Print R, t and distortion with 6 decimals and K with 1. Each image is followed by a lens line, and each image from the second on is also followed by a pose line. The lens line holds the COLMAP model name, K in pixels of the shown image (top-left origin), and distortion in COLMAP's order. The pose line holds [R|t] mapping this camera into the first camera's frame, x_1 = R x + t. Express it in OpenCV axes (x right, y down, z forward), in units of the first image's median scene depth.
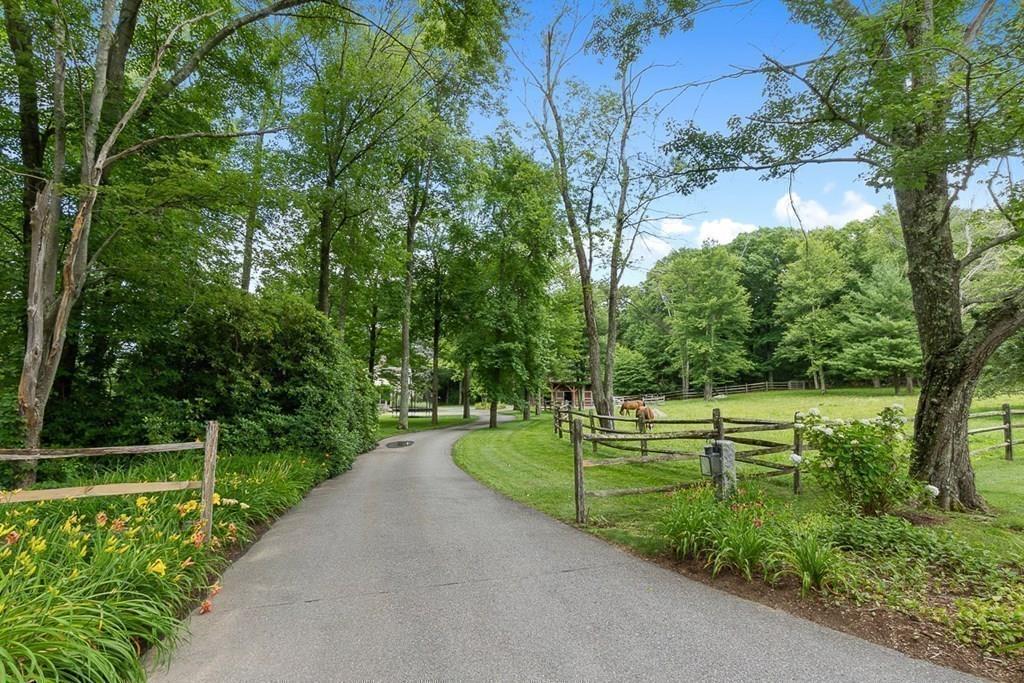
lens RADIAL K [[498.4, 0, 512.0], [0, 498.4, 341.5], [0, 0, 1]] dist [-0.000616, -0.000174]
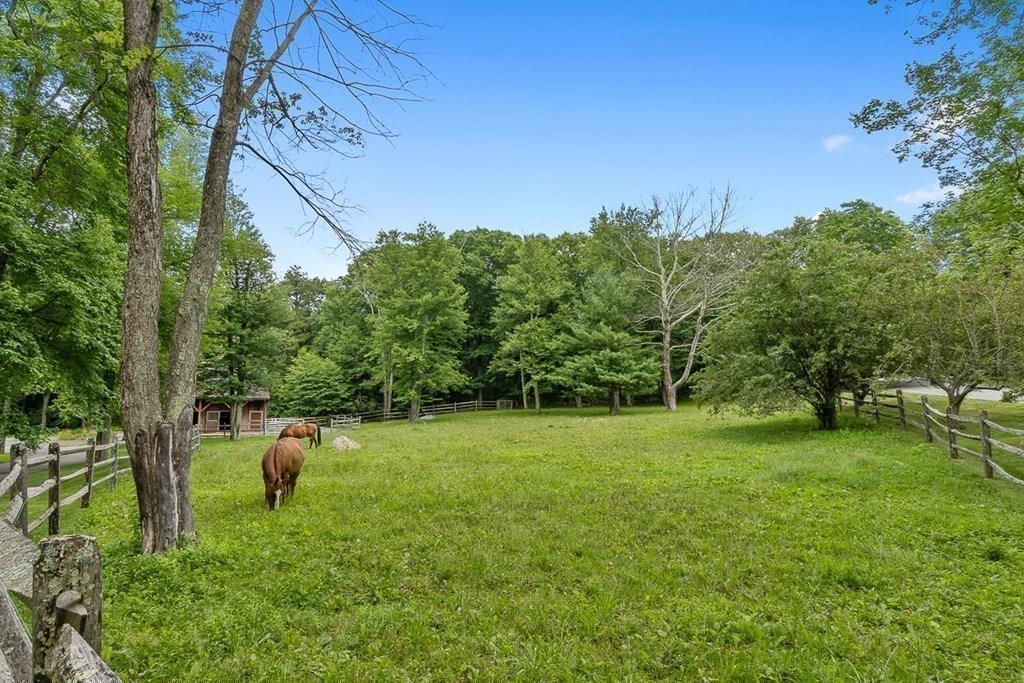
lens RADIAL K [[589.8, 0, 506.2], [0, 589.8, 339.7], [0, 0, 1]] dist [0.000227, -0.000032]
pose [[0.860994, 0.061845, 0.504841, 0.036367], [-0.050582, 0.998071, -0.036001, 0.013089], [-0.506093, 0.005461, 0.862462, 0.112806]]
